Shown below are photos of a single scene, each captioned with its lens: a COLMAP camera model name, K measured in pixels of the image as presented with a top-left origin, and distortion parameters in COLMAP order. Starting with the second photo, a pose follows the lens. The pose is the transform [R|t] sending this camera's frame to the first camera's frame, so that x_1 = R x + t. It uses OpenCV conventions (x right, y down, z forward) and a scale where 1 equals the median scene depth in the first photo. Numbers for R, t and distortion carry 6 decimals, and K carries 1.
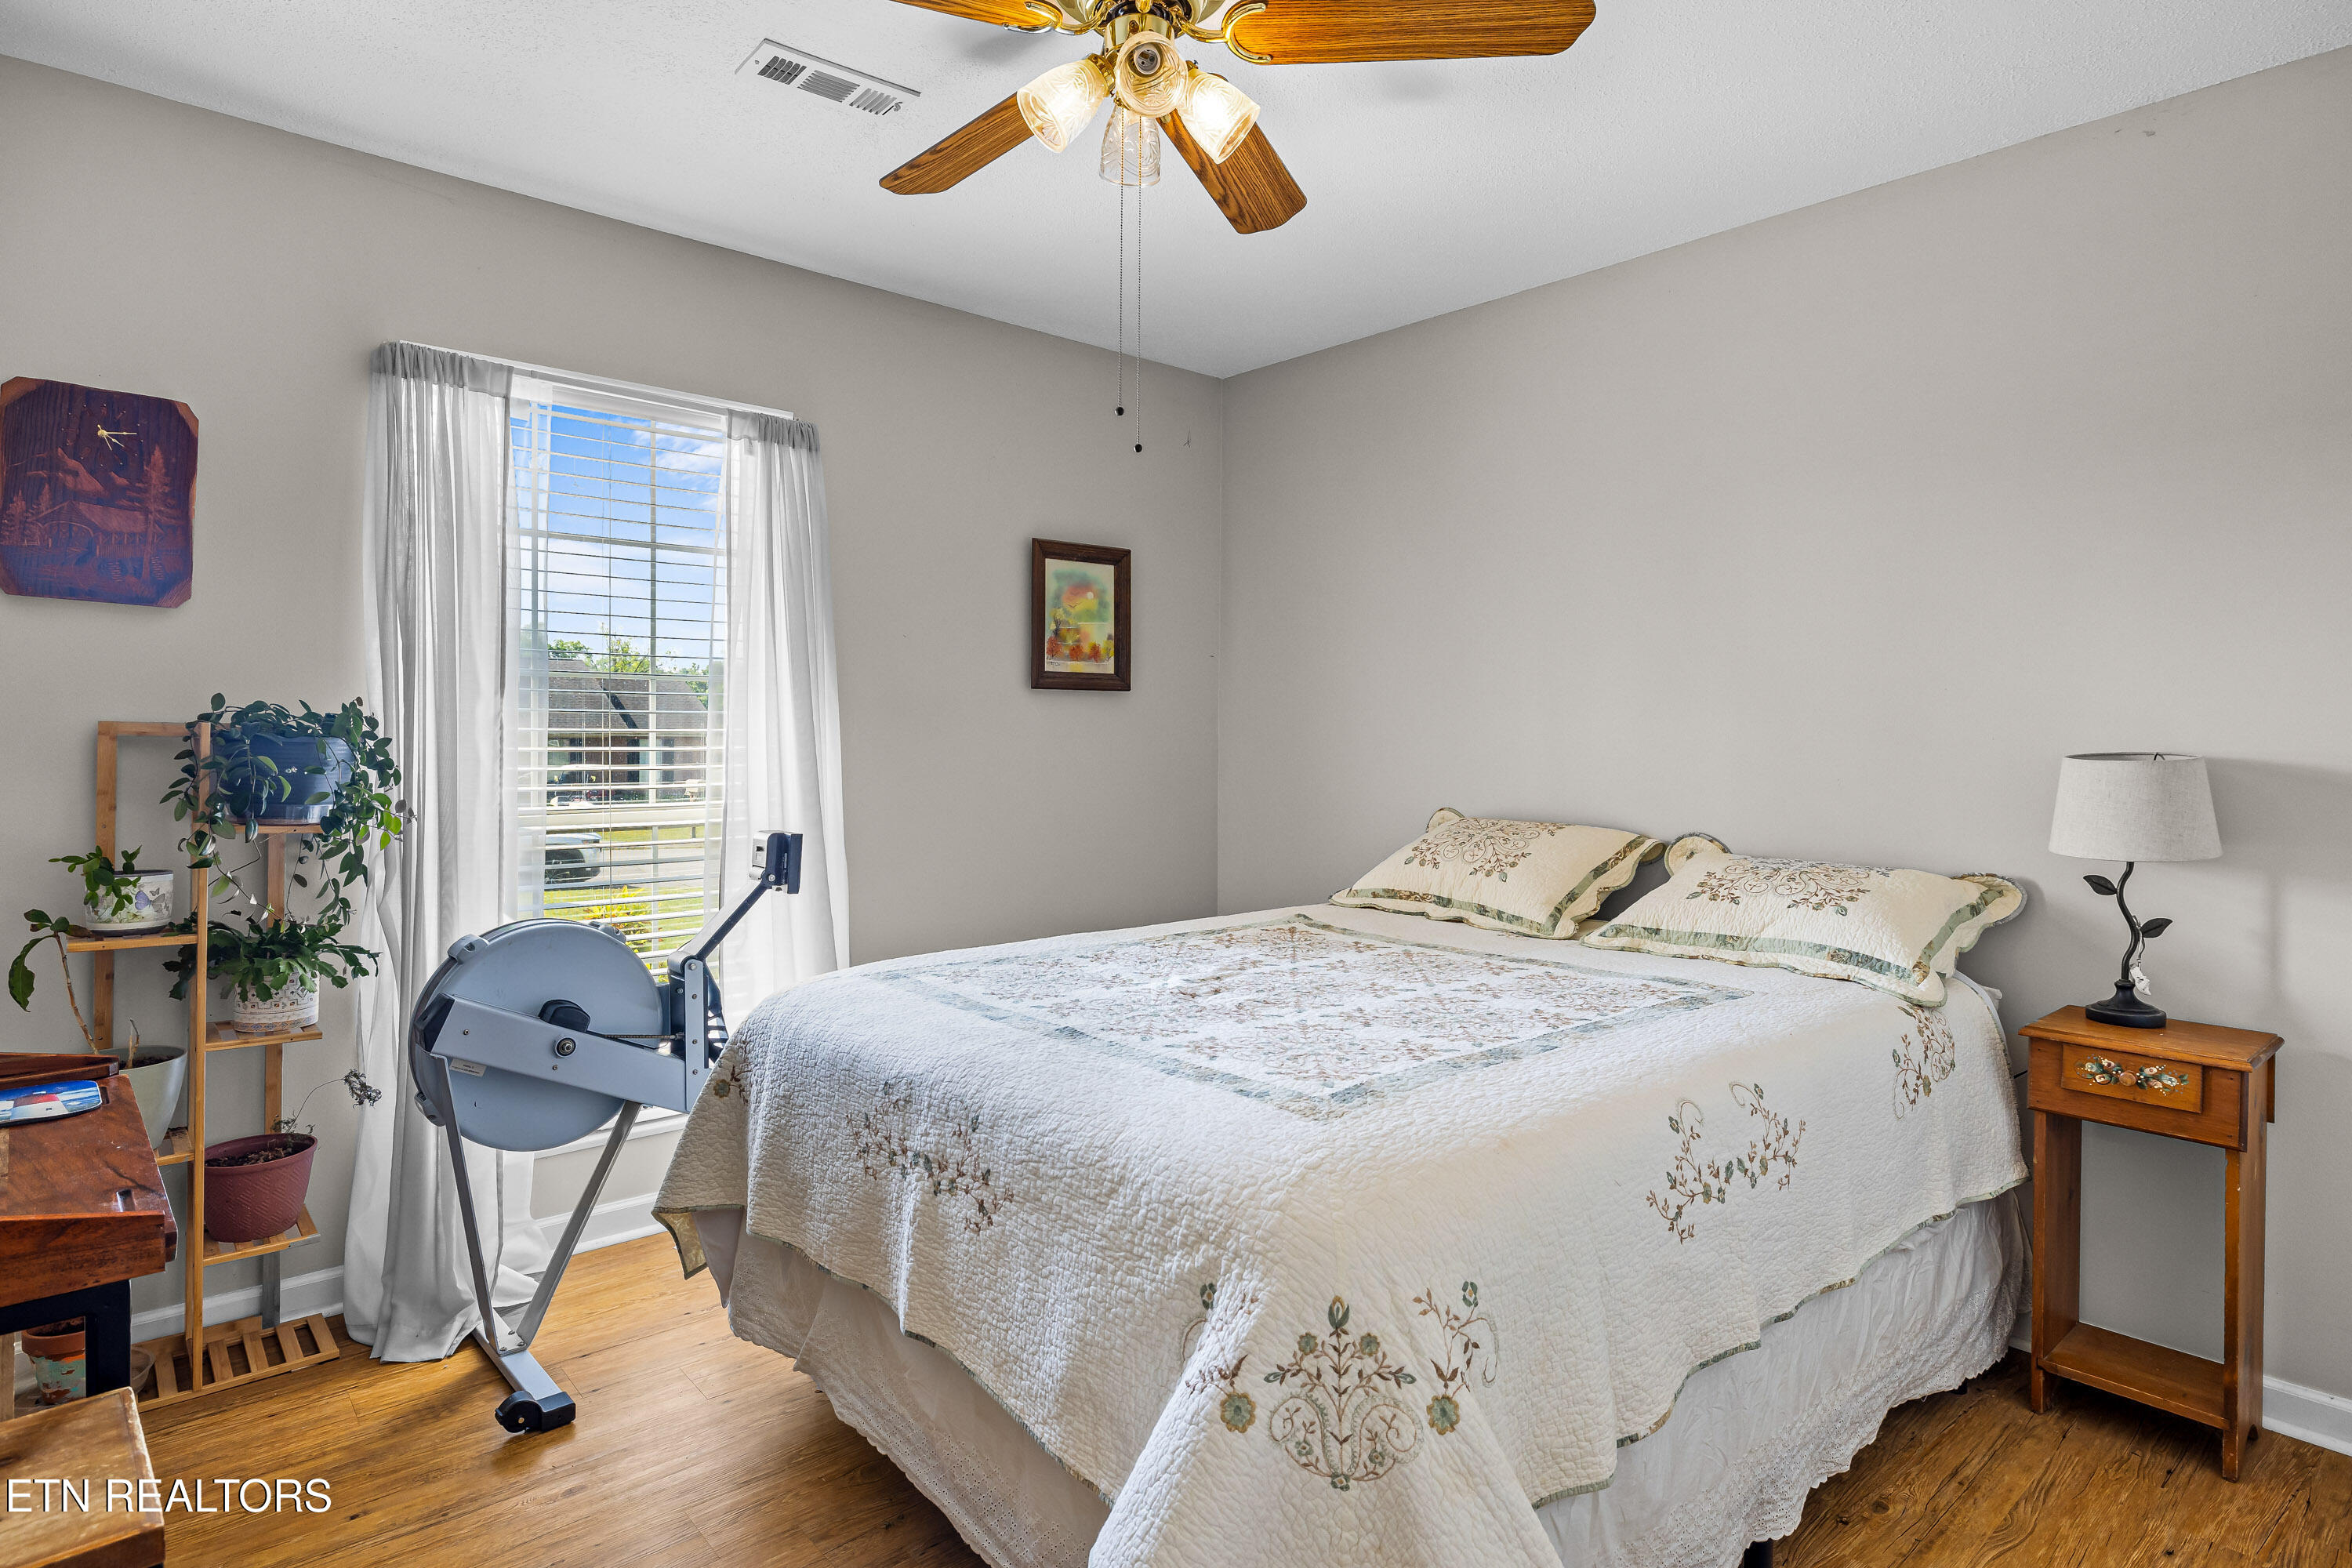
lens RADIAL K [[1244.9, 0, 1172.9], [0, 1244.9, 751.1], [0, 0, 1]] dist [-0.003732, 0.004749]
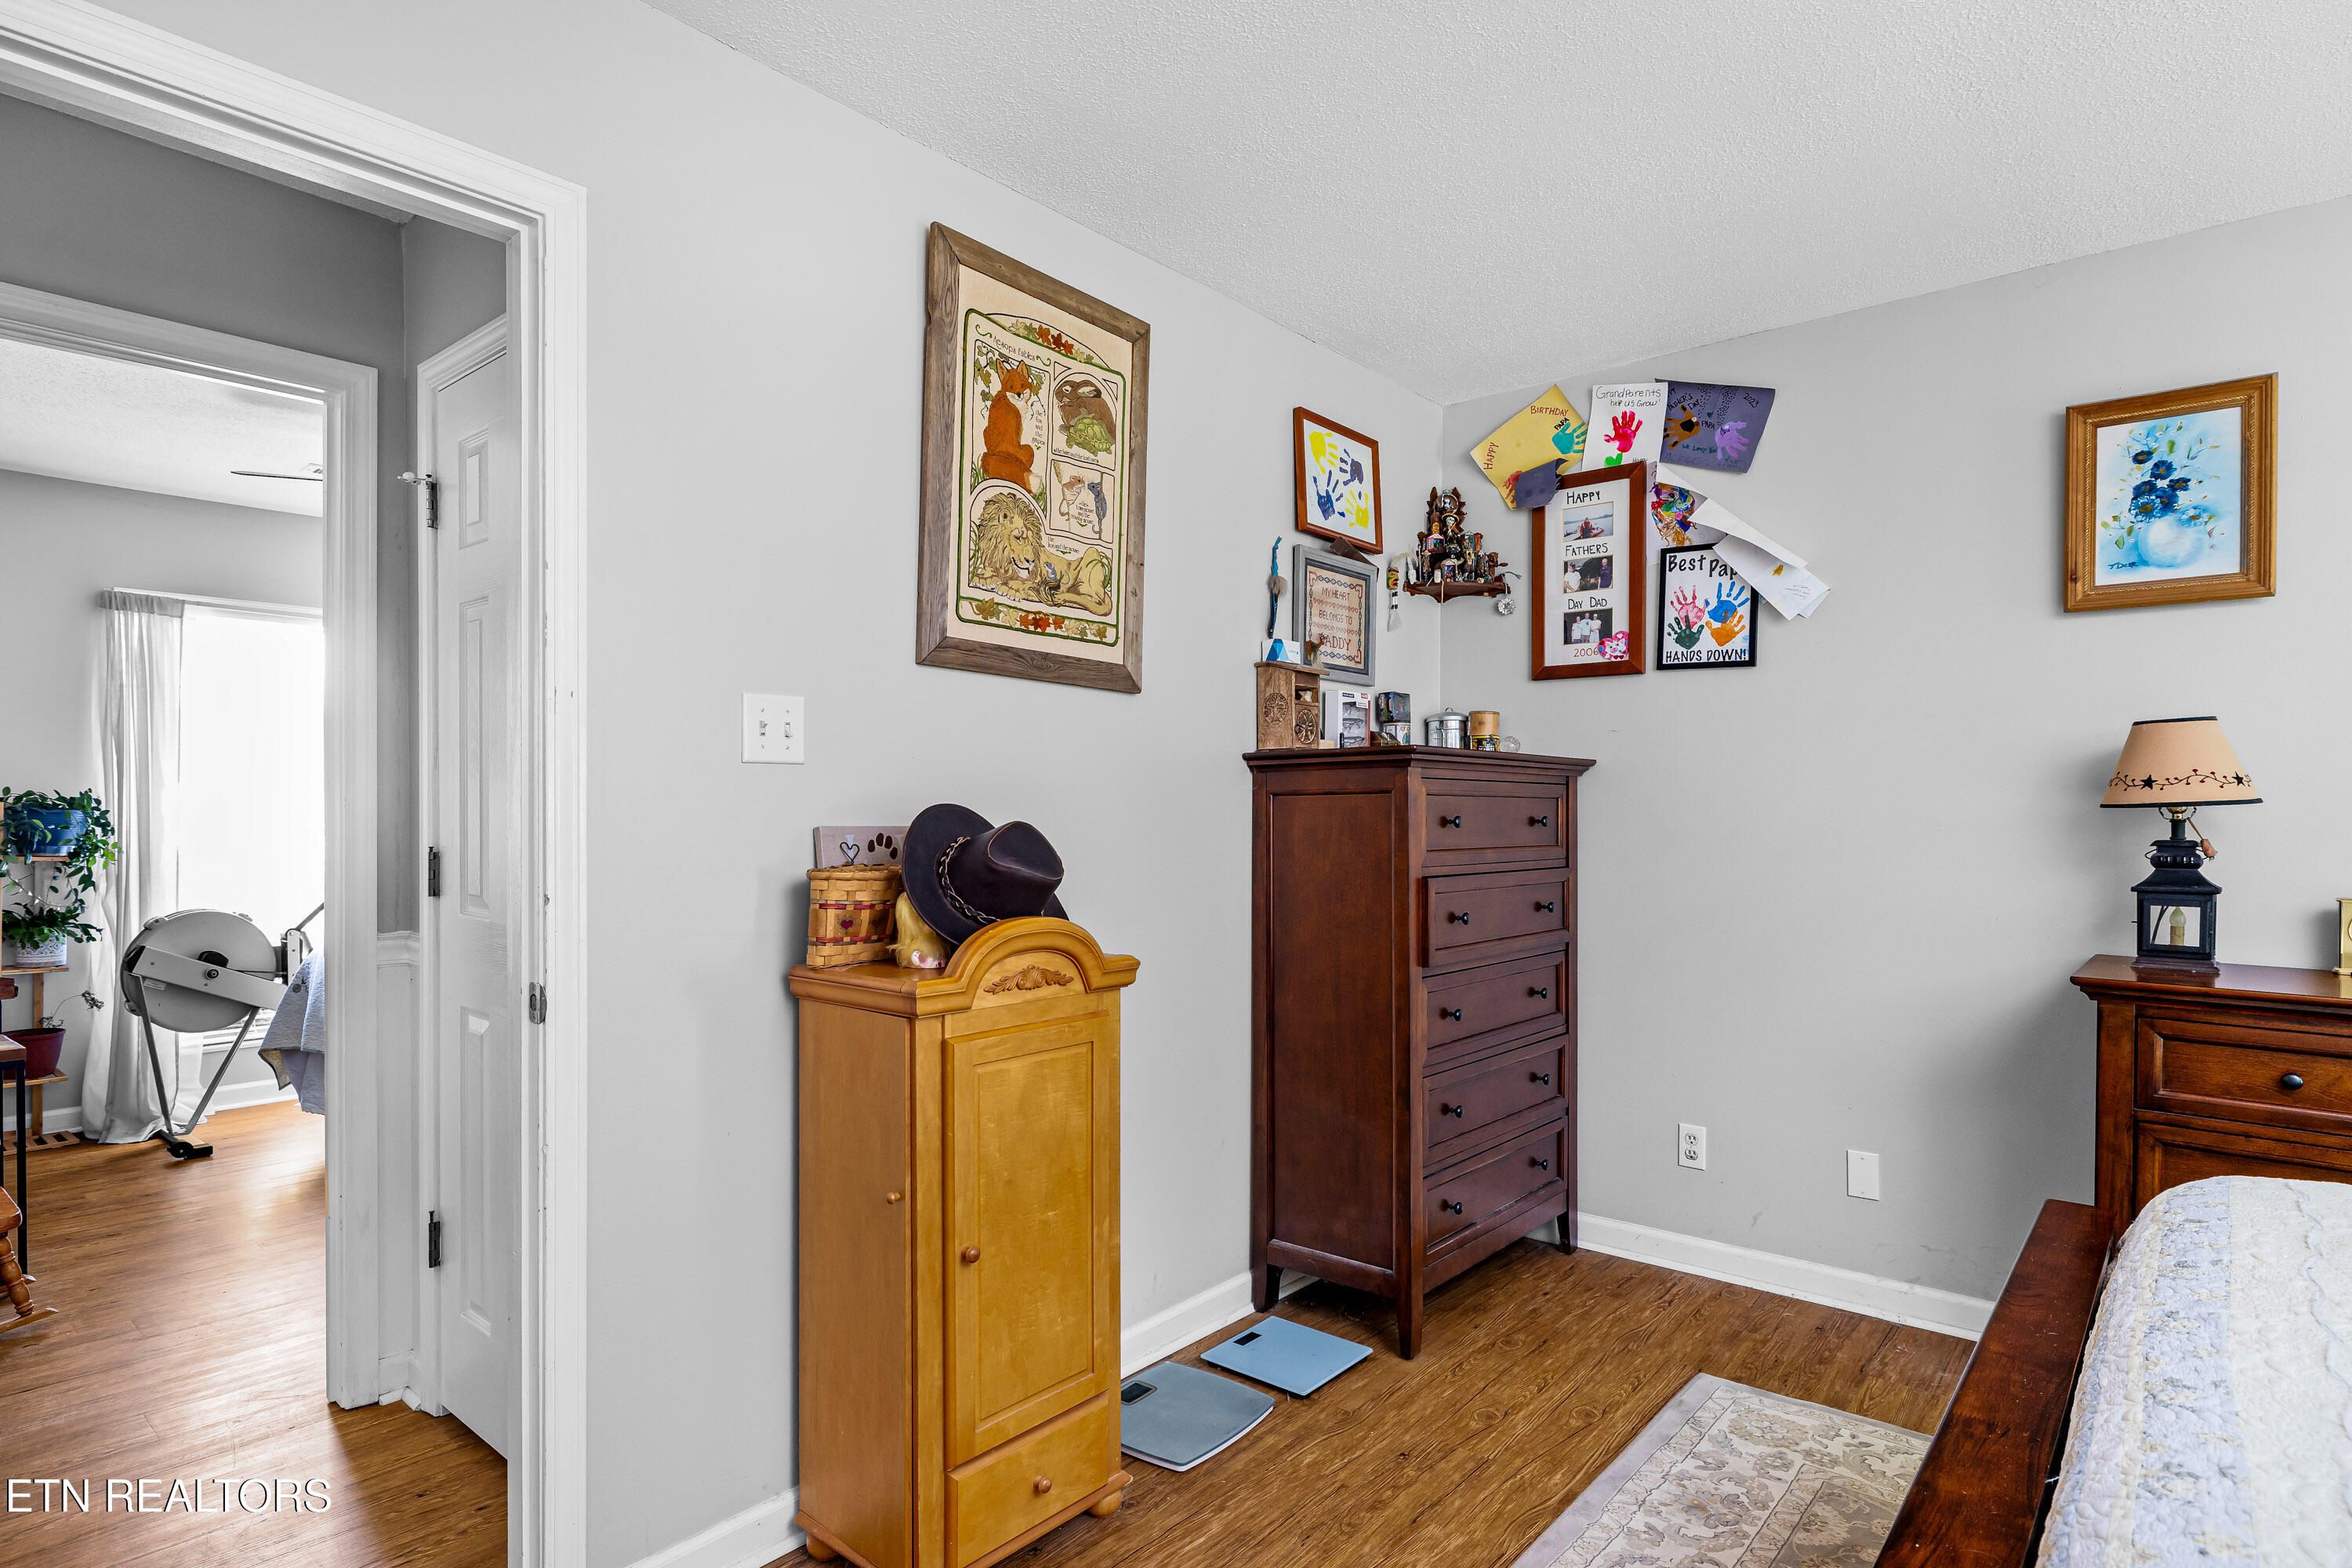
lens RADIAL K [[1244.9, 0, 1166.3], [0, 1244.9, 818.1], [0, 0, 1]] dist [-0.003732, 0.004749]
pose [[0.990998, -0.005497, 0.133761, 0.680789], [0.005702, 0.999983, -0.001147, 0.012449], [-0.133753, 0.001899, 0.991013, -1.042856]]
